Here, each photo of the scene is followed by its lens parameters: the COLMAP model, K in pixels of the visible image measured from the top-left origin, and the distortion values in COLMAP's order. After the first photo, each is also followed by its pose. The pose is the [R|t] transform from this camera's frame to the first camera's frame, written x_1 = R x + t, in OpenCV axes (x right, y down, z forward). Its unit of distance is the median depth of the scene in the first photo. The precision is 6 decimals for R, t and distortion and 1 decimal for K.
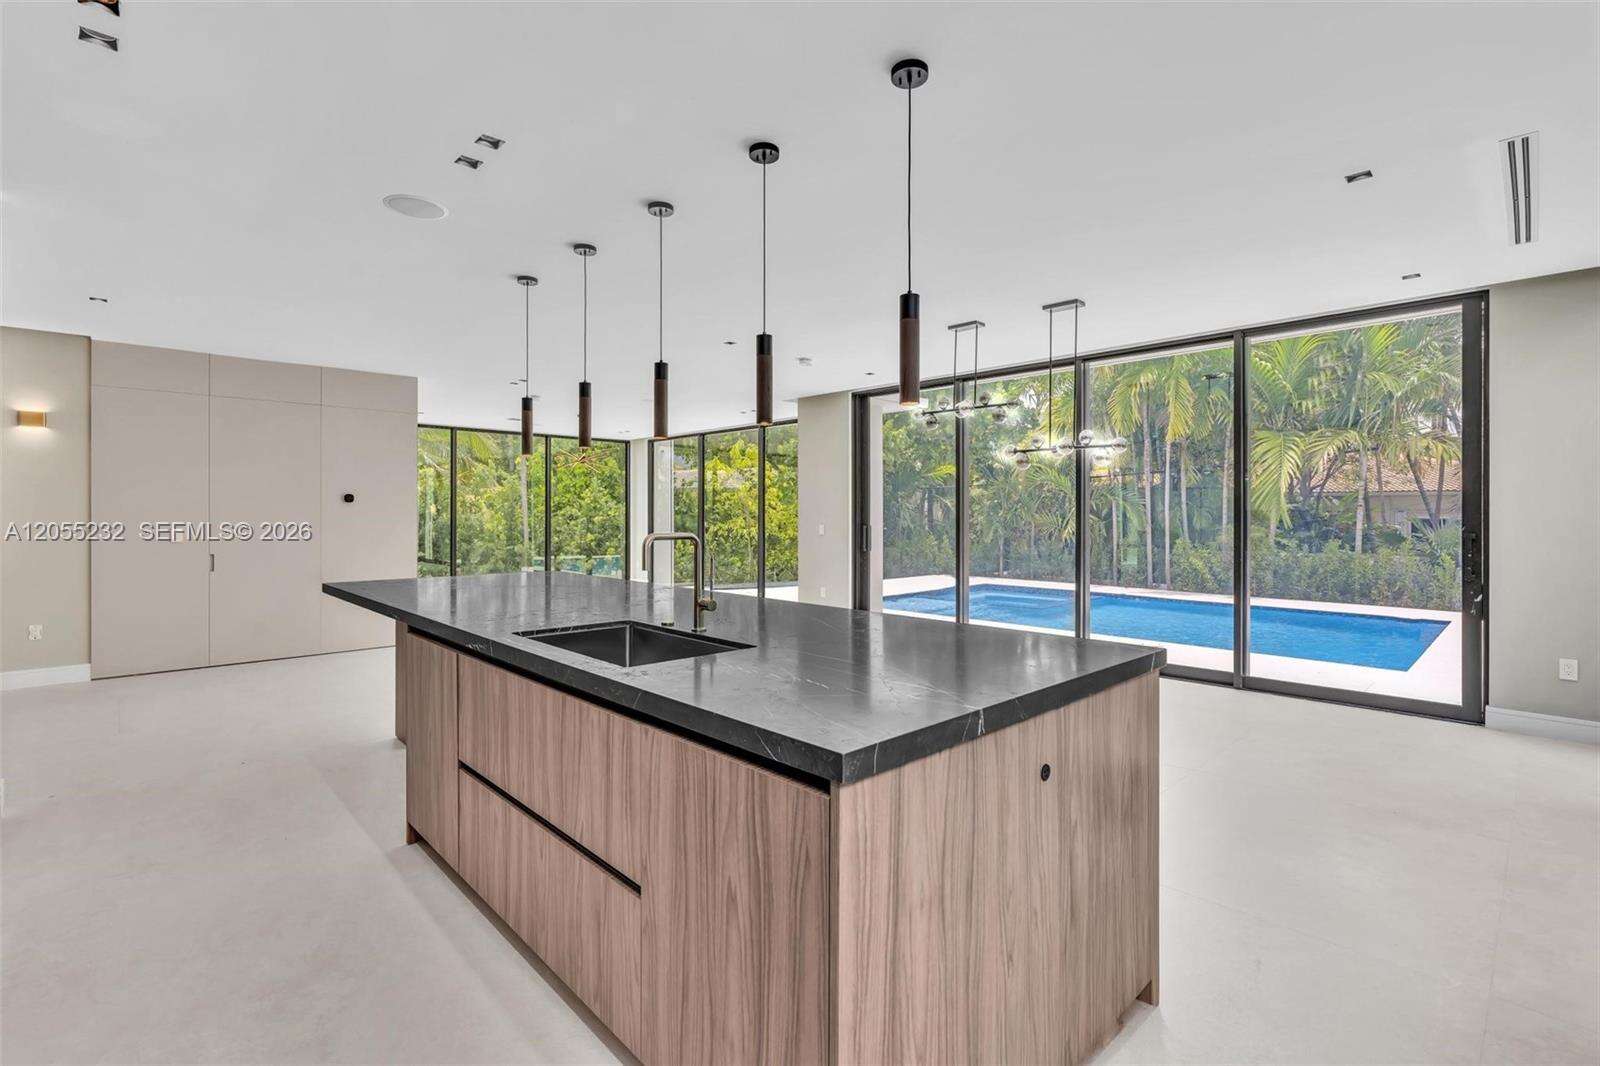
lens RADIAL K [[727.1, 0, 798.8], [0, 727.1, 517.1], [0, 0, 1]] dist [-0.000757, 0.000296]
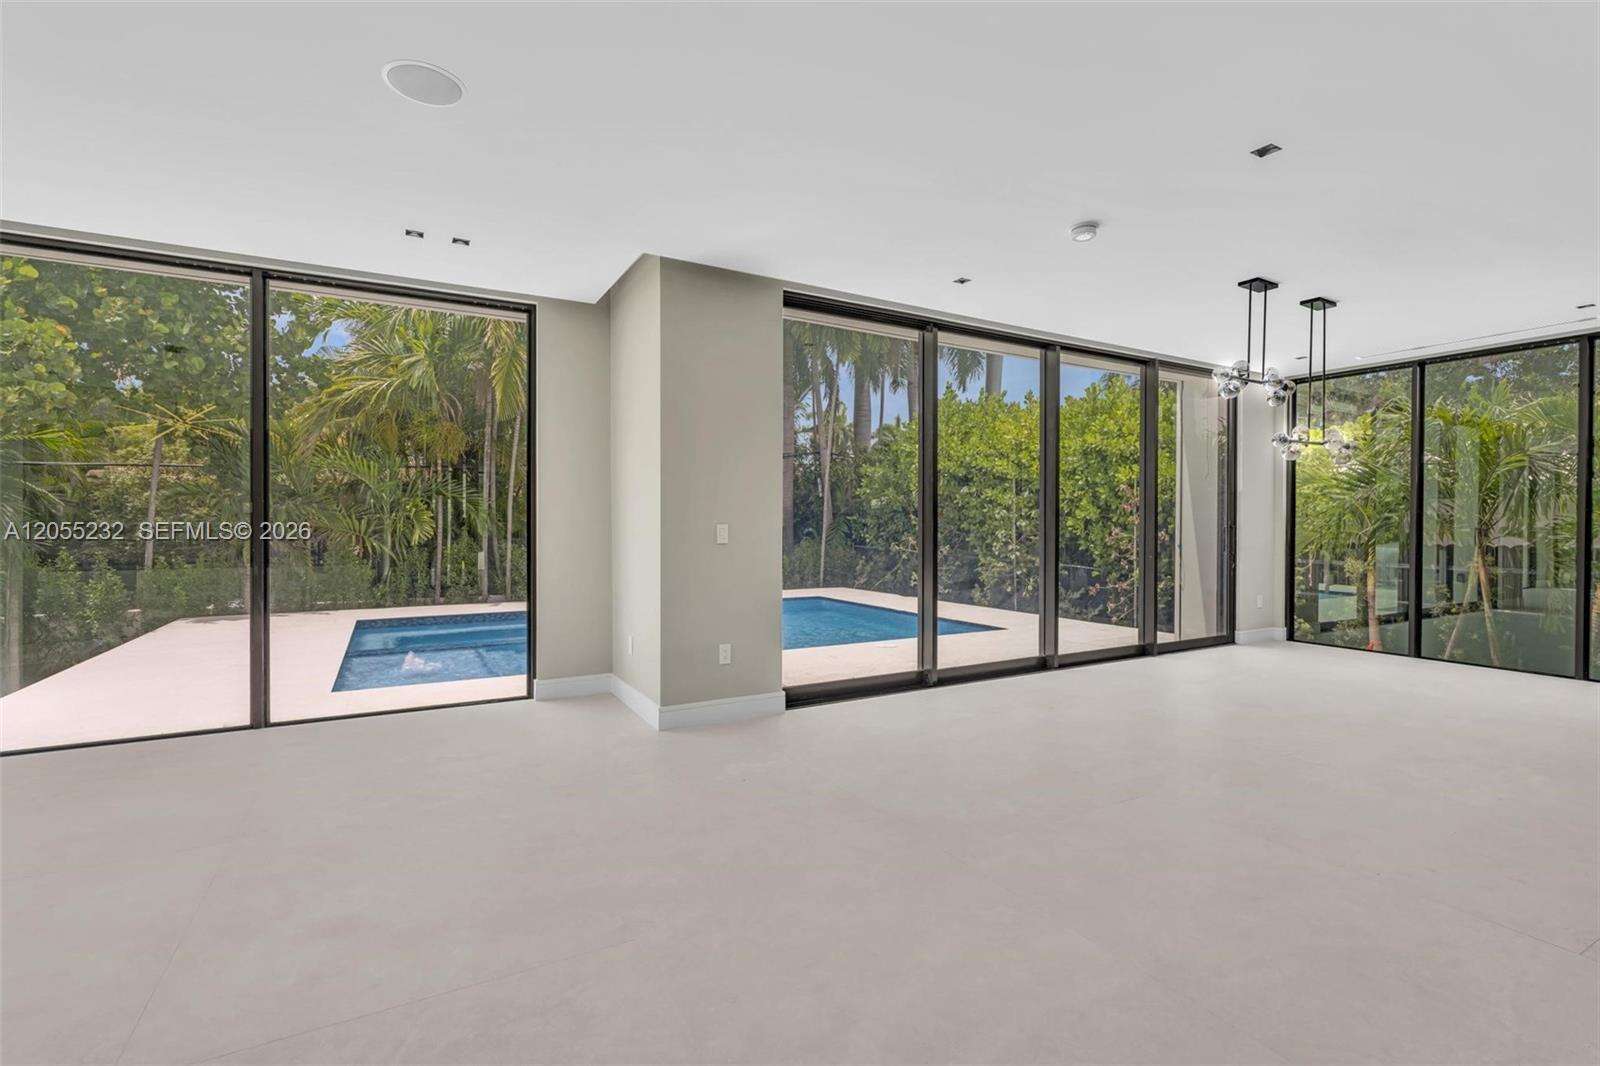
lens RADIAL K [[717.7, 0, 796.6], [0, 717.7, 529.1], [0, 0, 1]] dist [-0.004218, 0.001350]
pose [[0.262539, -0.007342, 0.964893, -0.711493], [0.000209, 0.999971, 0.007552, 0.016005], [-0.964921, -0.001781, 0.262533, 1.284672]]
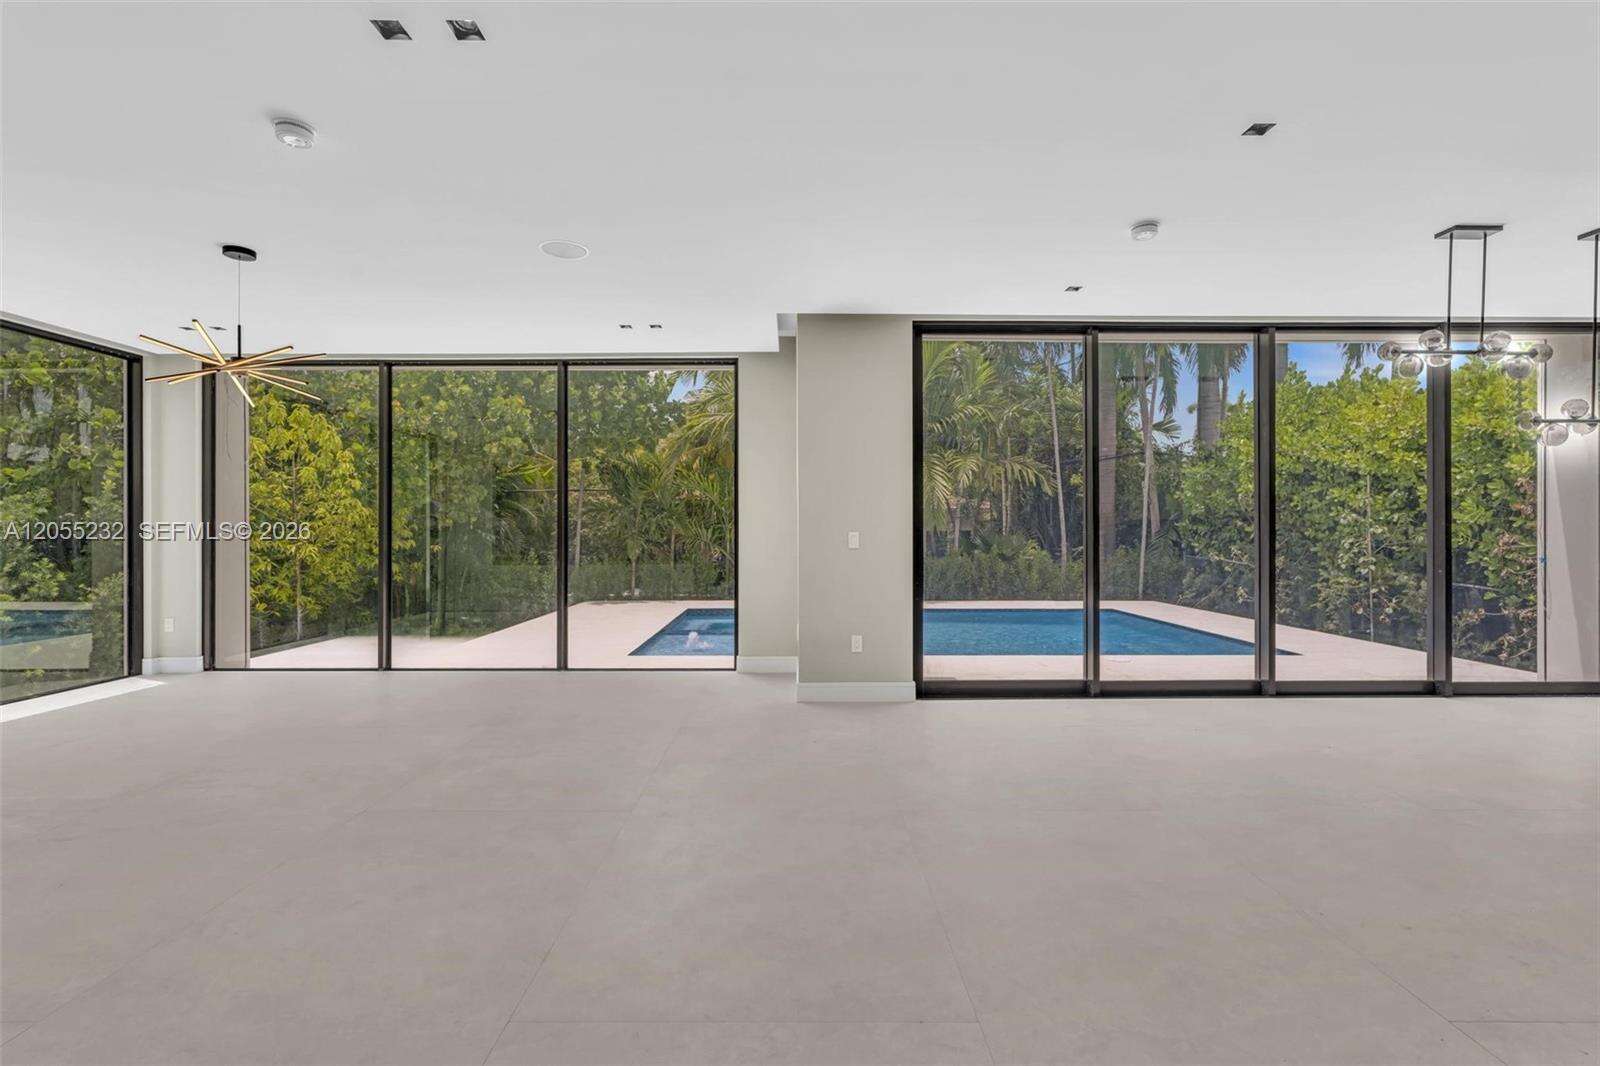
lens RADIAL K [[723.7, 0, 794.5], [0, 723.7, 530.9], [0, 0, 1]] dist [-0.004743, 0.000165]
pose [[0.695846, -0.000294, 0.718191, -0.686578], [0.002435, 0.999995, -0.001949, 0.017670], [-0.718187, 0.003105, 0.695844, 0.973274]]
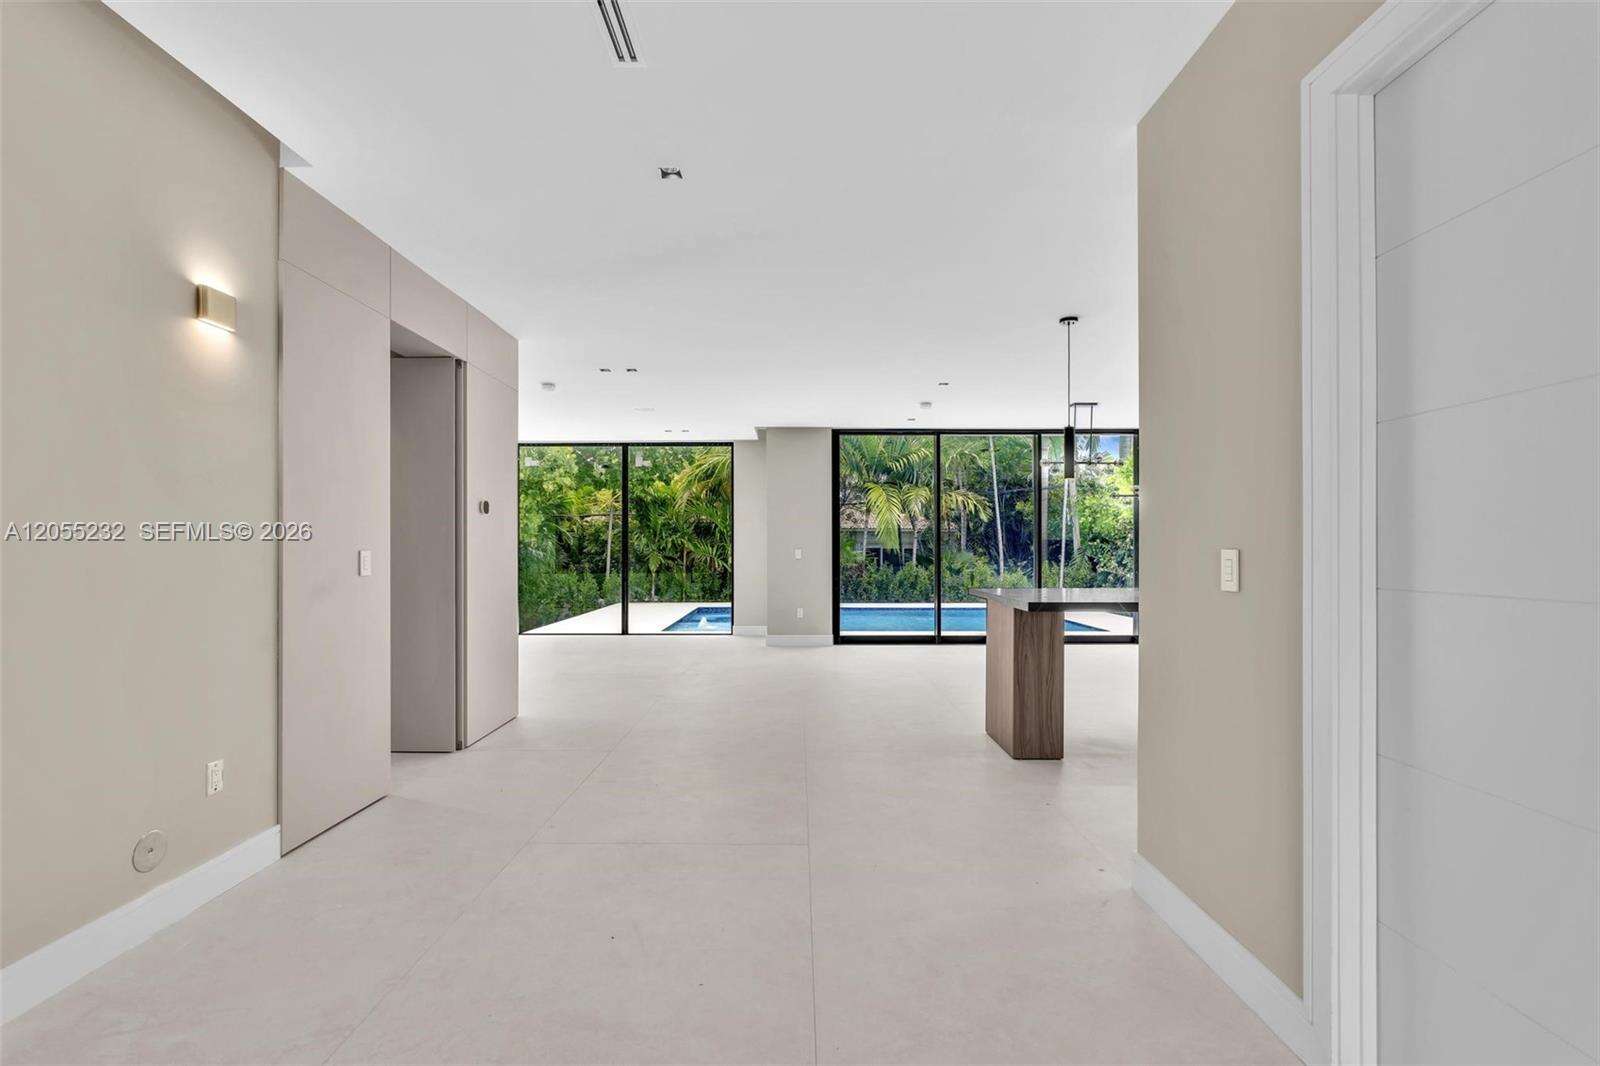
lens RADIAL K [[716.6, 0, 800.1], [0, 716.6, 547.5], [0, 0, 1]] dist [-0.001406, 0.000212]
pose [[0.692420, 0.000627, 0.721494, -1.140354], [0.001709, 0.999995, -0.002509, 0.016659], [-0.721492, 0.002970, 0.692416, 0.431092]]
